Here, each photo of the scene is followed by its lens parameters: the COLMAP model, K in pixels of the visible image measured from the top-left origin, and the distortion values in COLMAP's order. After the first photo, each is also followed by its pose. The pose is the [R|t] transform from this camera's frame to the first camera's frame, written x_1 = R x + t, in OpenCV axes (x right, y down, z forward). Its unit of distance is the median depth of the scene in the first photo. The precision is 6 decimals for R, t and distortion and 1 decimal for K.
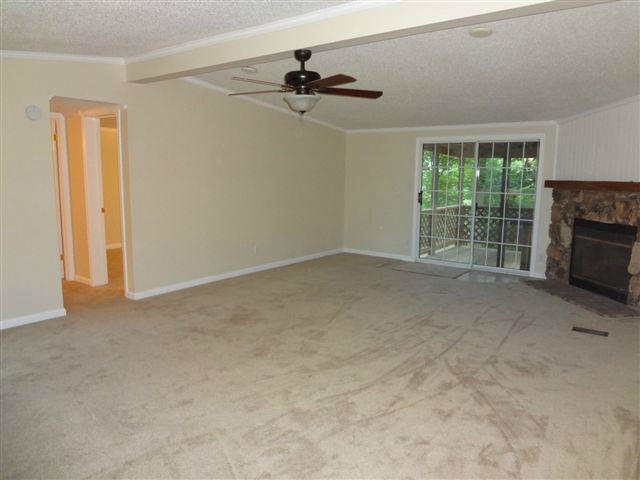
lens RADIAL K [[481.5, 0, 319.0], [0, 481.5, 241.2], [0, 0, 1]] dist [-0.062245, 0.026856]
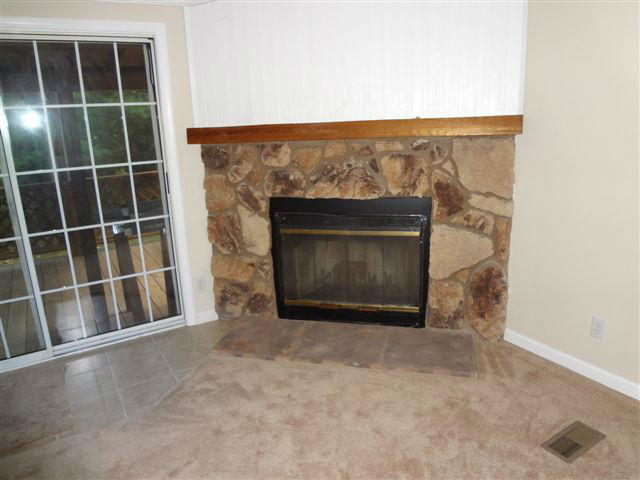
lens RADIAL K [[481.5, 0, 325.8], [0, 481.5, 249.5], [0, 0, 1]] dist [-0.062245, 0.026856]
pose [[0.382485, -0.283624, 0.879354, 0.086096], [0.174073, 0.956798, 0.232887, -0.104559], [-0.907416, 0.063996, 0.415332, 0.719577]]
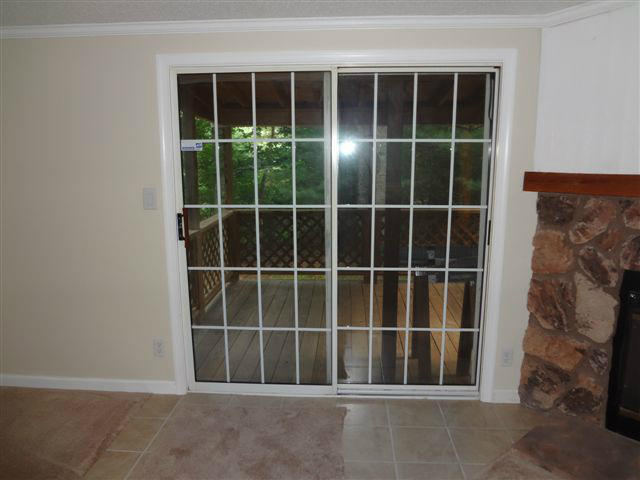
lens RADIAL K [[481.5, 0, 320.1], [0, 481.5, 243.3], [0, 0, 1]] dist [-0.062245, 0.026856]
pose [[0.835890, -0.125300, 0.534404, 0.128783], [0.099963, 0.992065, 0.076249, -0.122478], [-0.539718, -0.010315, 0.841783, 0.798377]]
